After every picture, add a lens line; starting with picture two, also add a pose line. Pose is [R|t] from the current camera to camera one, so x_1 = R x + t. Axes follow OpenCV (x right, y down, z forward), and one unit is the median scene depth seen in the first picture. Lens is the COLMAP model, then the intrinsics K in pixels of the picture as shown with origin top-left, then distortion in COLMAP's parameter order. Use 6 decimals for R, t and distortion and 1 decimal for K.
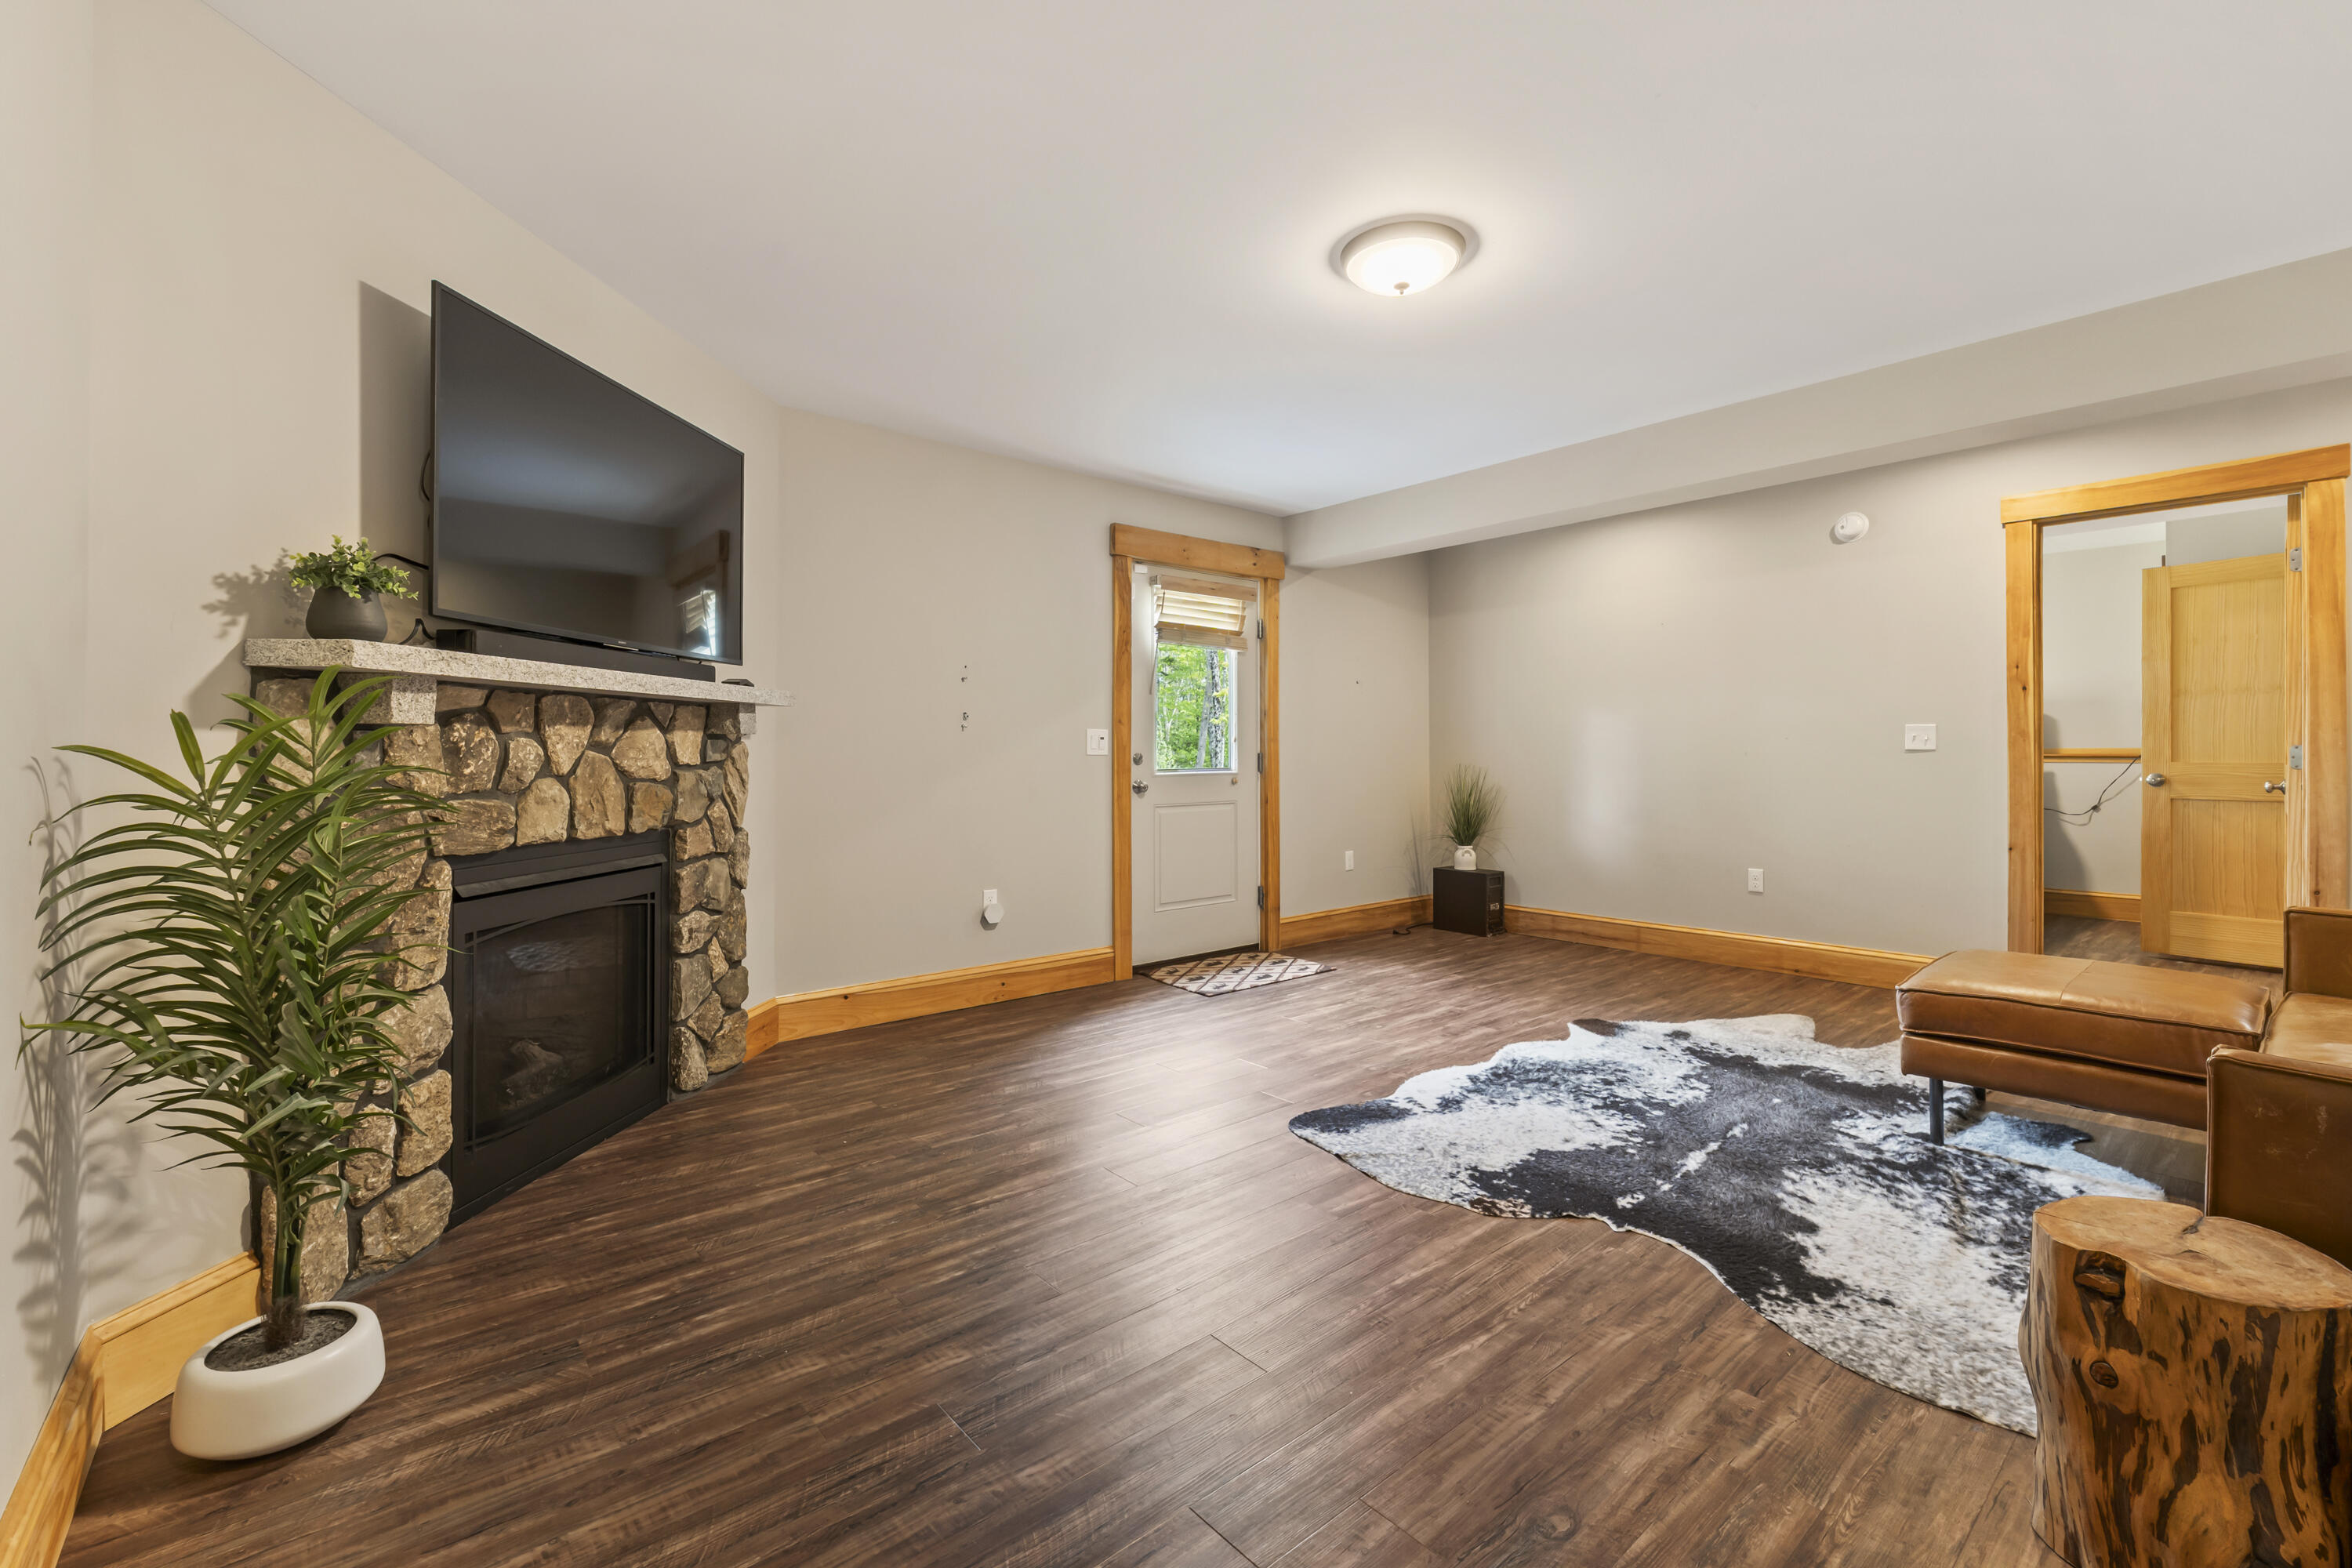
lens RADIAL K [[1000.8, 0, 1176.0], [0, 1000.8, 784.0], [0, 0, 1]] dist [-0.002431, -0.000411]
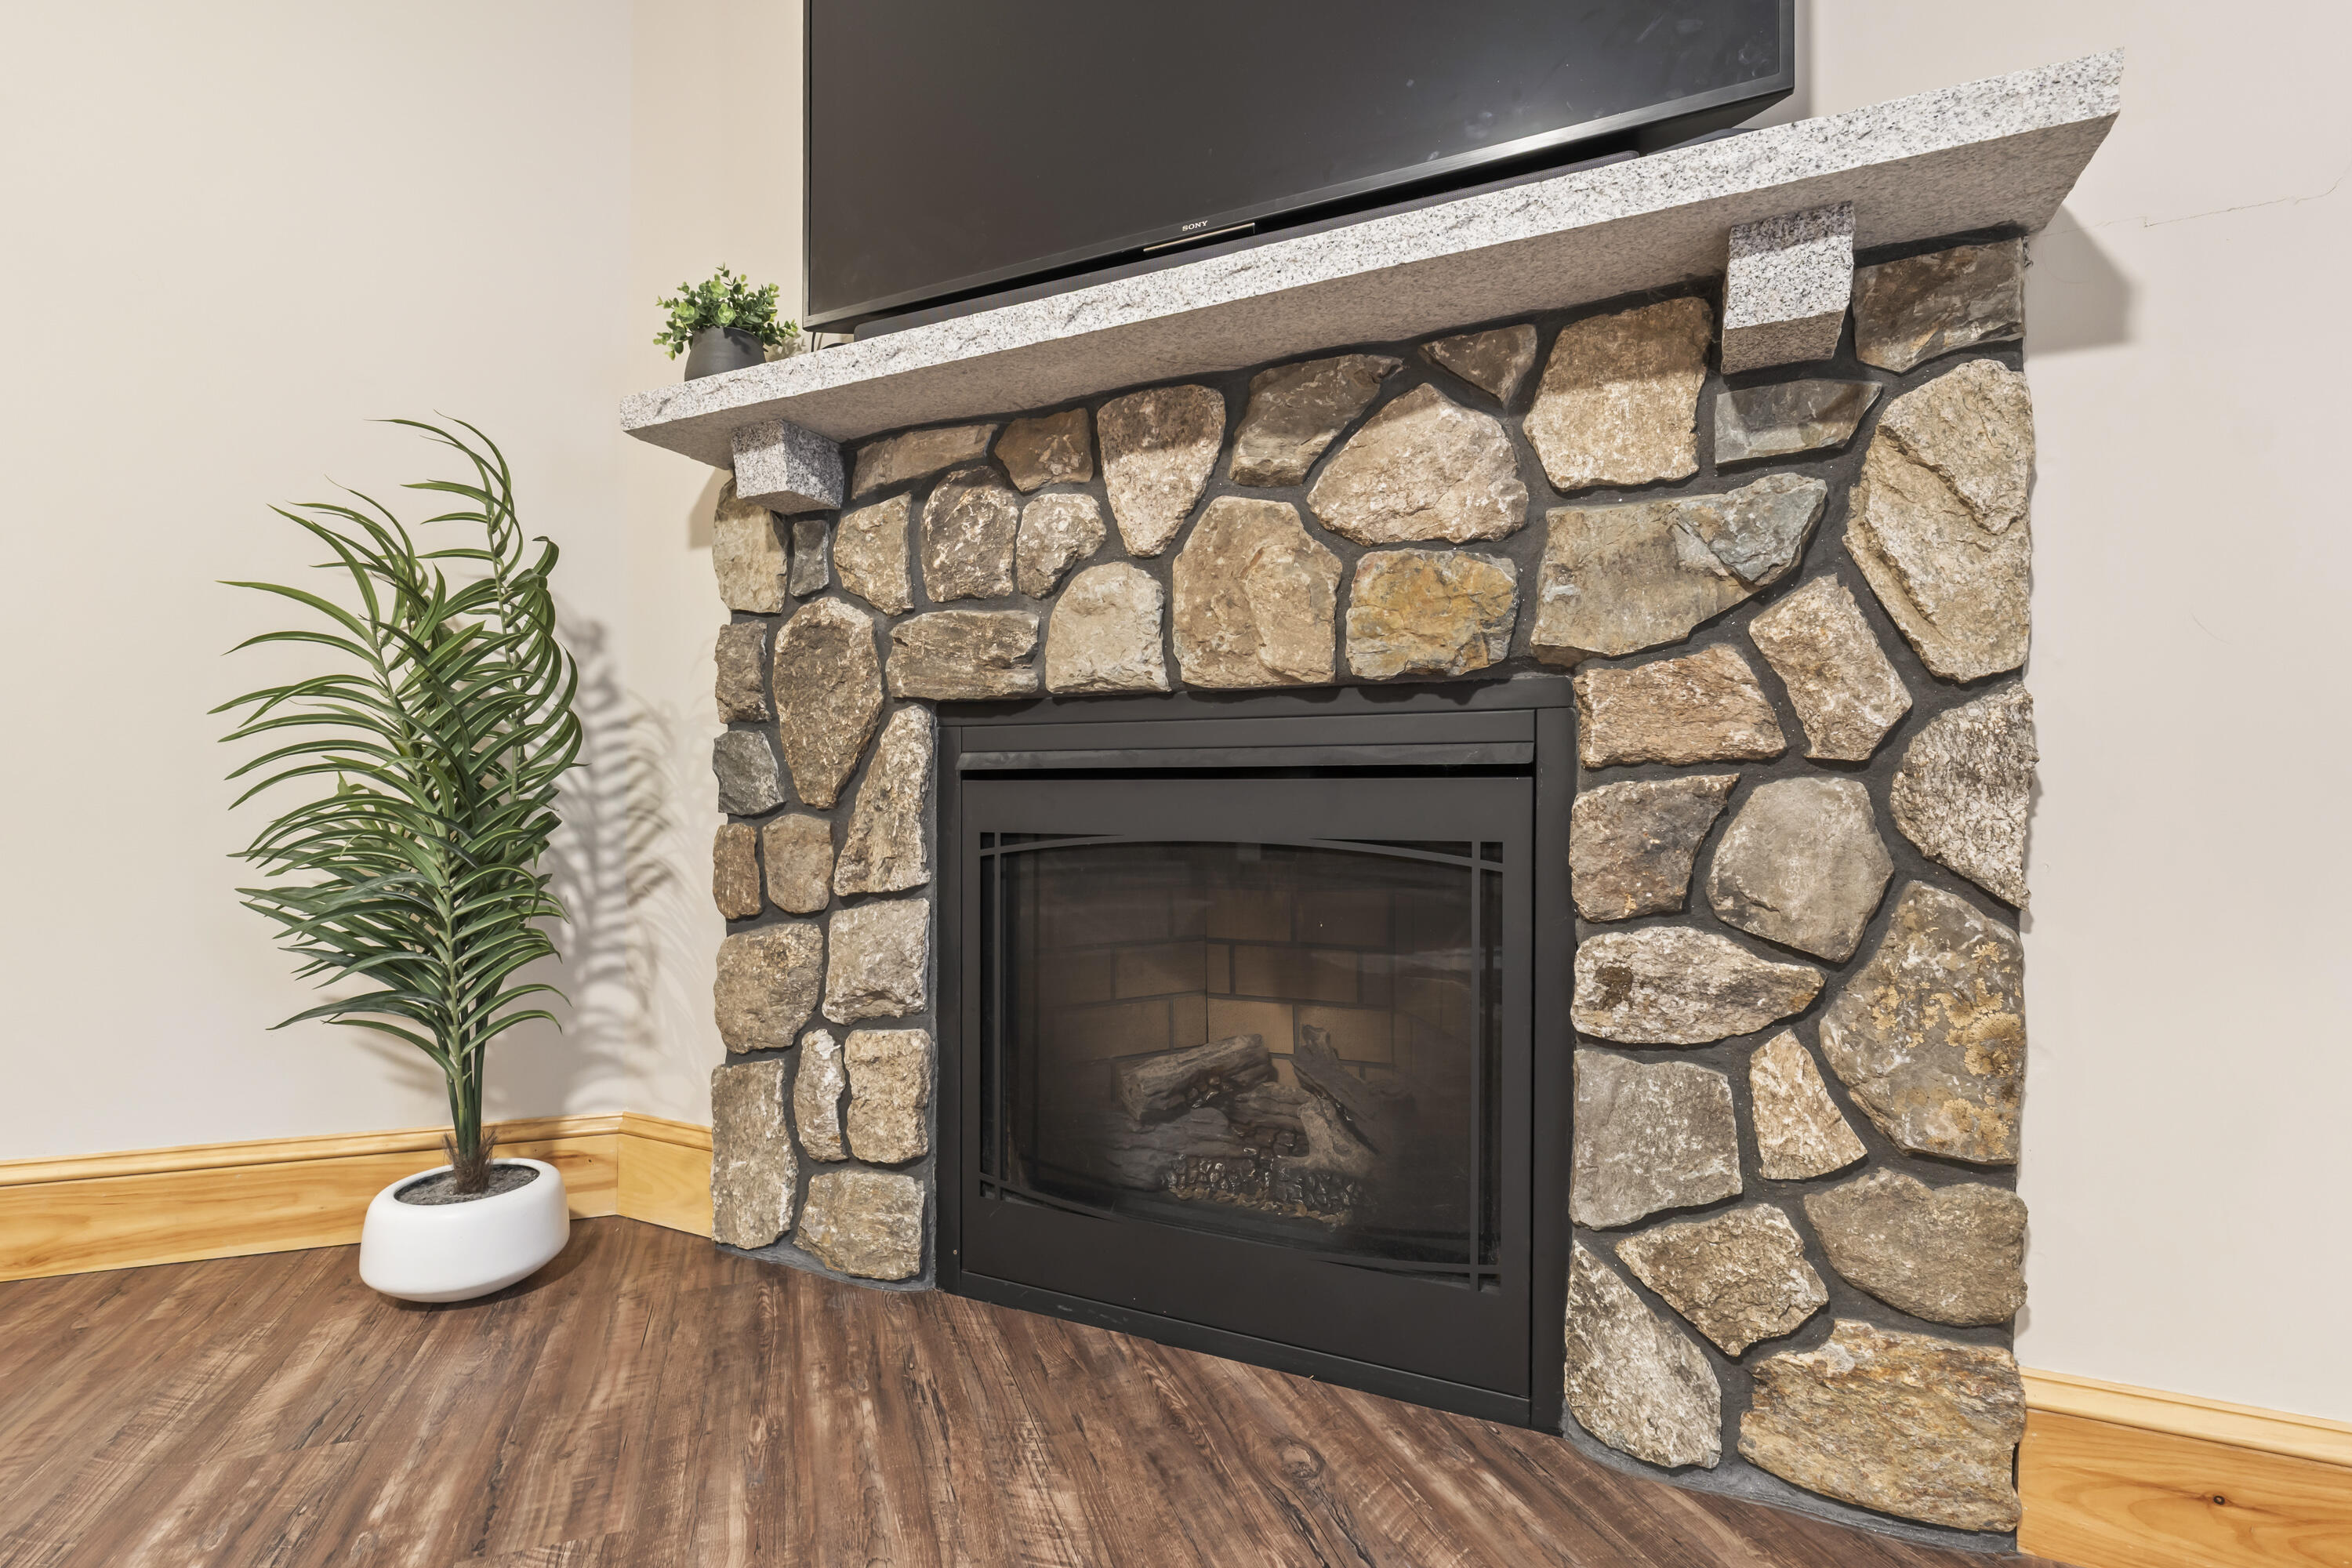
lens RADIAL K [[1132.9, 0, 1176.0], [0, 1132.9, 784.0], [0, 0, 1]] dist [-0.000621, -0.000047]
pose [[-0.357208, 0.000938, -0.934024, -0.089673], [-0.022094, 0.999711, 0.009453, 0.095480], [0.933763, 0.024013, -0.357084, 1.167876]]
